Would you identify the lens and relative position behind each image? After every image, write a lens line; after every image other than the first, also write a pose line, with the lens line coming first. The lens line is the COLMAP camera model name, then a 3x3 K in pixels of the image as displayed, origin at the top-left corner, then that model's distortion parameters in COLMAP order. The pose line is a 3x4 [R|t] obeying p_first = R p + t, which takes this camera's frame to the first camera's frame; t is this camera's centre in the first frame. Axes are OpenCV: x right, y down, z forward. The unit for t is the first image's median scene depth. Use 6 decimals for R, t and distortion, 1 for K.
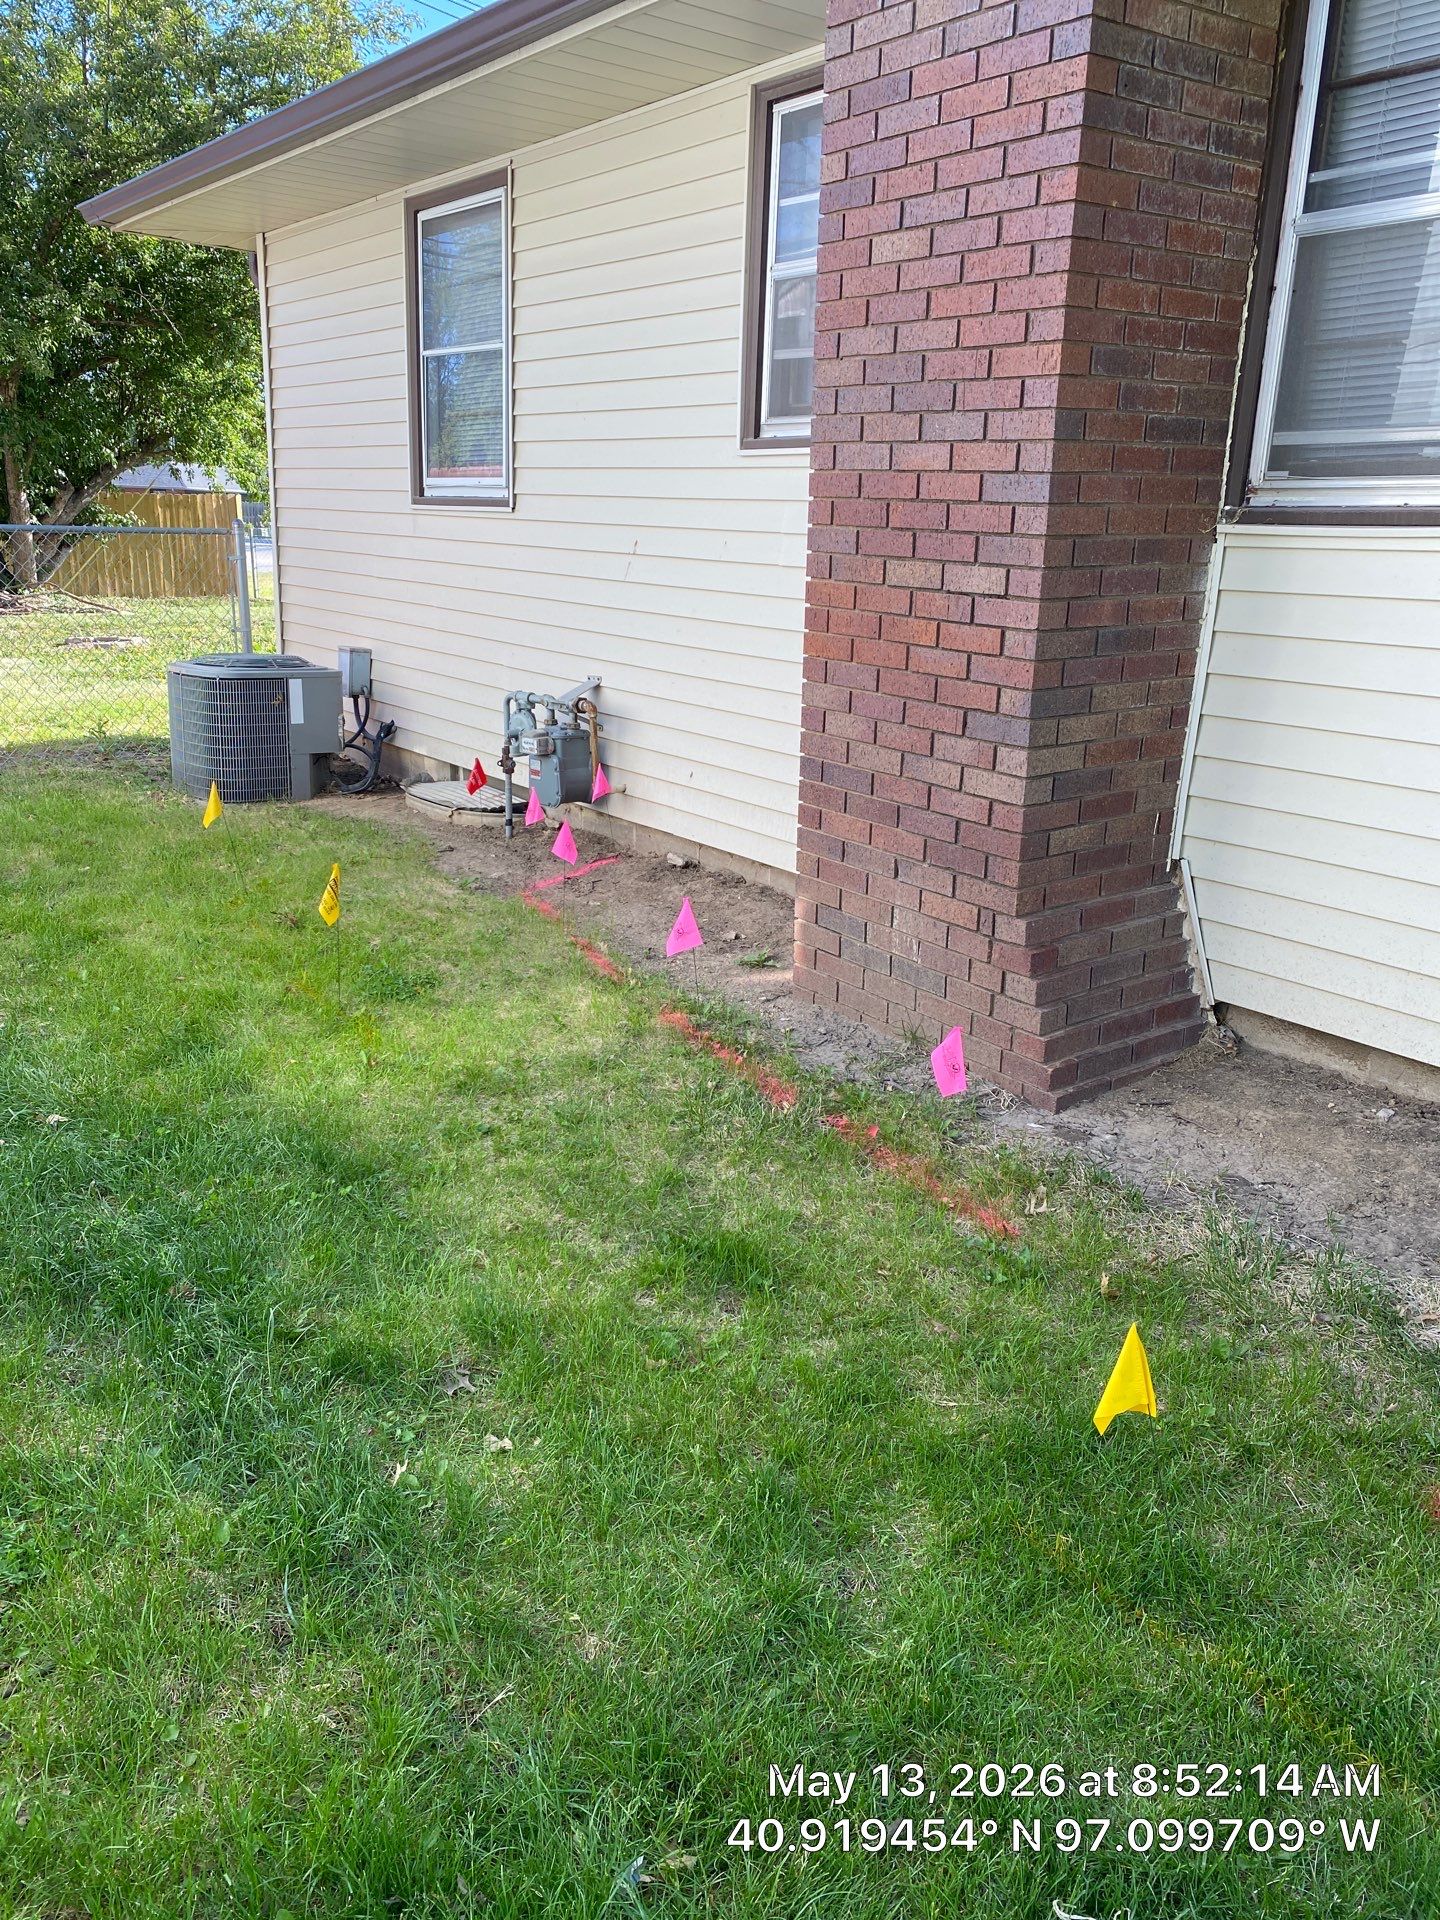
lens RADIAL K [[1453.3, 0, 709.4], [0, 1453.3, 965.9], [0, 0, 1]] dist [0.023203, -0.022080]
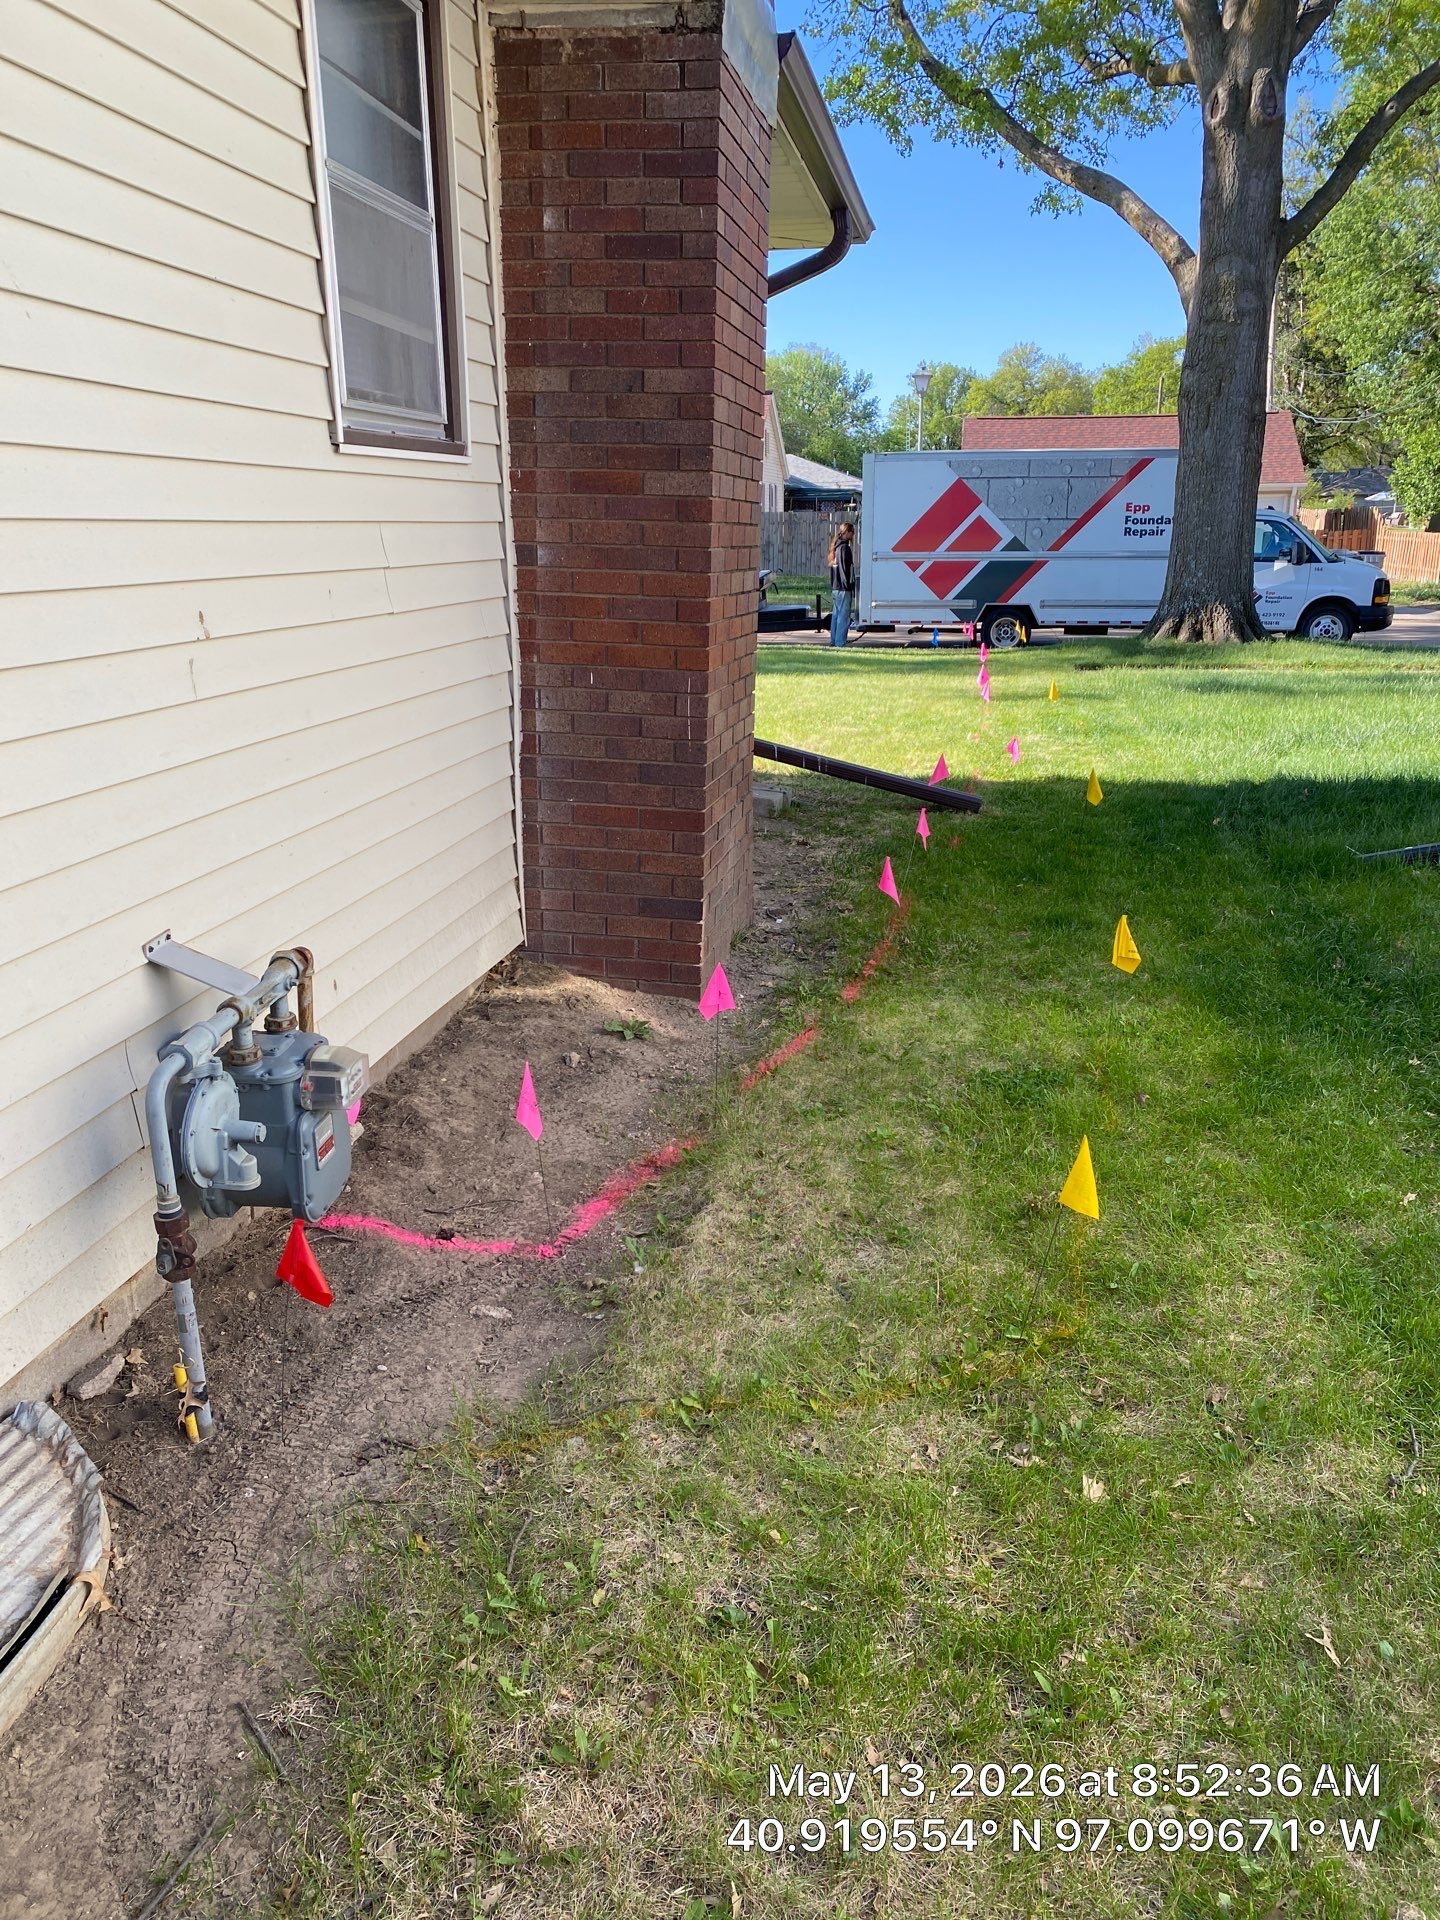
lens RADIAL K [[1453.3, 0, 725.9], [0, 1453.3, 964.1], [0, 0, 1]] dist [0.023203, -0.022080]
pose [[-0.677680, -0.245988, 0.692994, -0.819841], [0.194476, 0.848885, 0.491501, -0.619400], [-0.709175, 0.467851, -0.527433, 1.858199]]
